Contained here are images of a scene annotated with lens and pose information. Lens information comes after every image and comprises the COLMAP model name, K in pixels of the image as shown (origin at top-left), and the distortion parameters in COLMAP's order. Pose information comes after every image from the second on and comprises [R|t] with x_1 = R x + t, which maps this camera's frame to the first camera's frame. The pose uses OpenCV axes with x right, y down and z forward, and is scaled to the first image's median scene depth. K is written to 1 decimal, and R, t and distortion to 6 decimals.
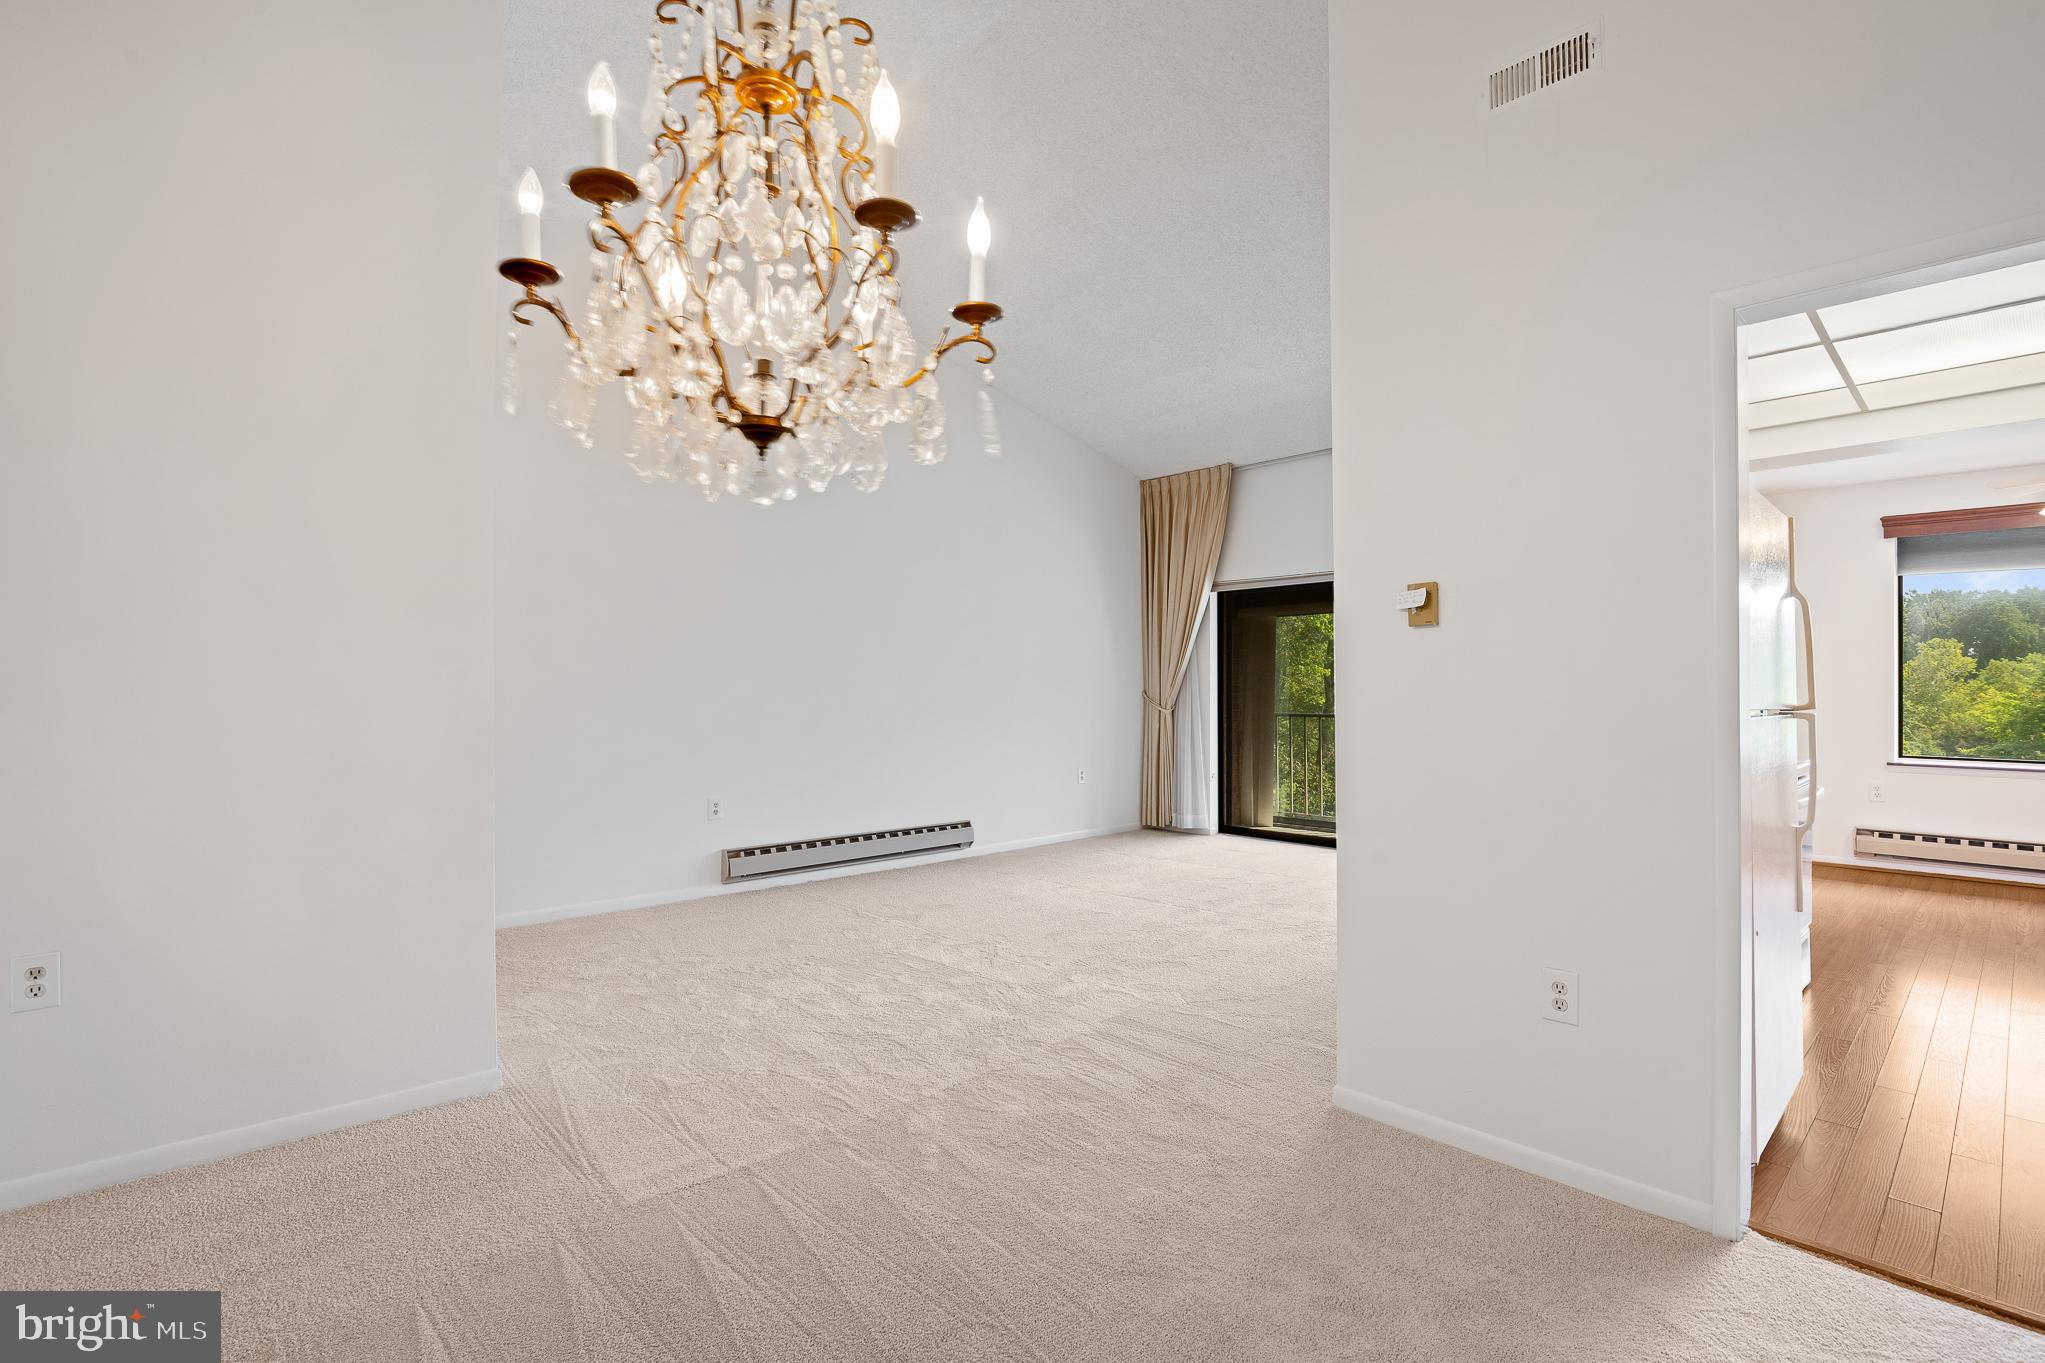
lens RADIAL K [[960.1, 0, 1029.9], [0, 960.1, 707.6], [0, 0, 1]] dist [-0.002126, -0.000887]
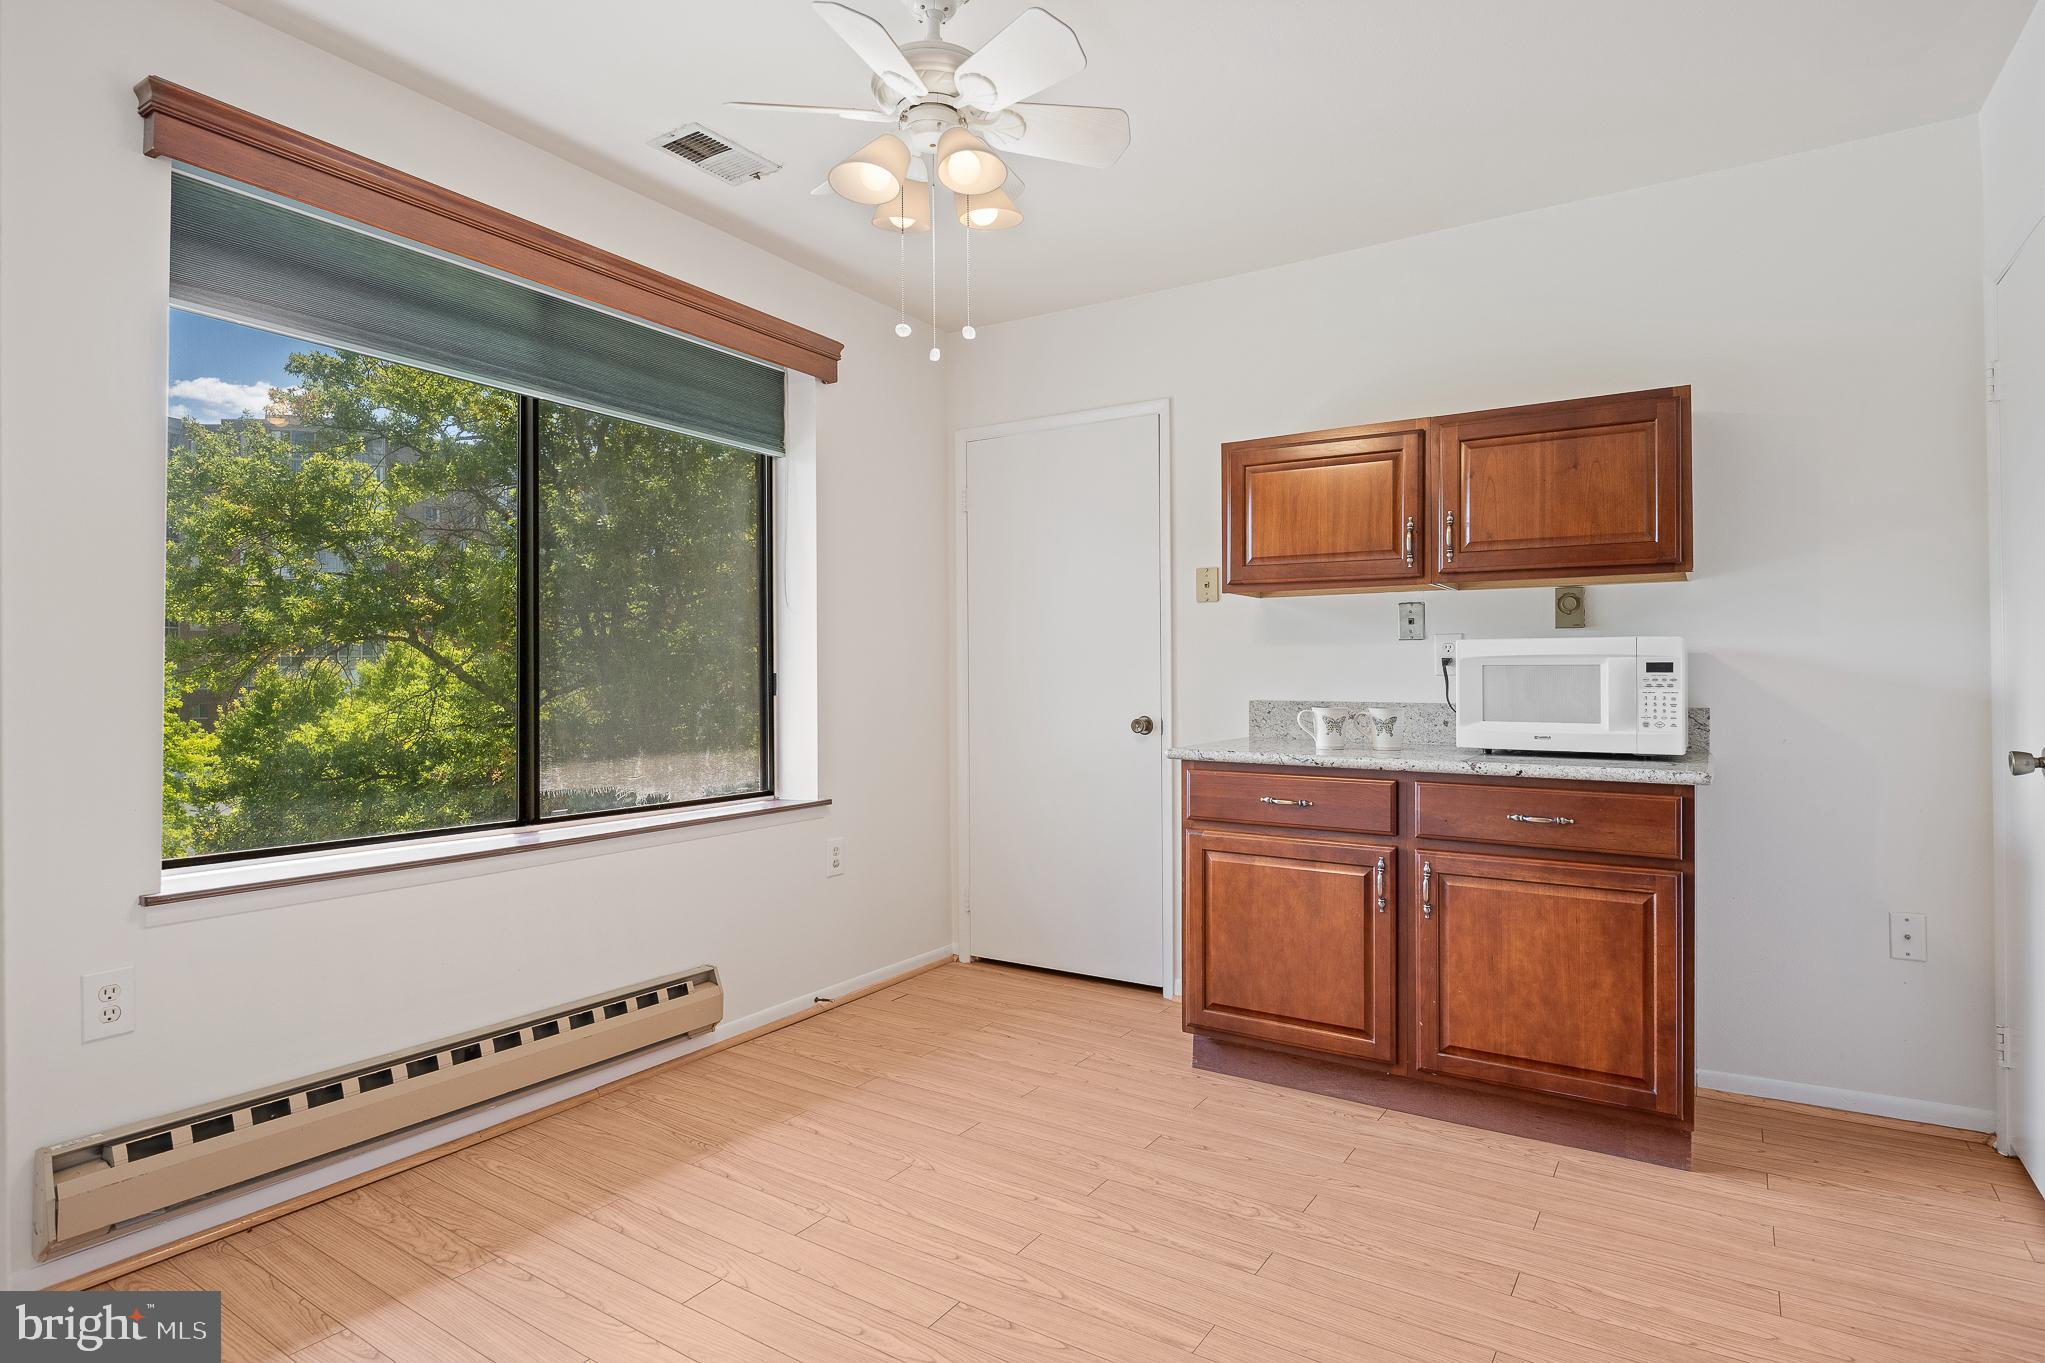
lens RADIAL K [[1076.4, 0, 1017.0], [0, 1076.4, 667.9], [0, 0, 1]] dist [-0.010134, -0.001508]
pose [[-0.225592, 0.010779, 0.974162, 0.485390], [0.031364, 0.999501, -0.003796, -0.004807], [-0.973717, 0.029698, -0.225817, 0.770425]]
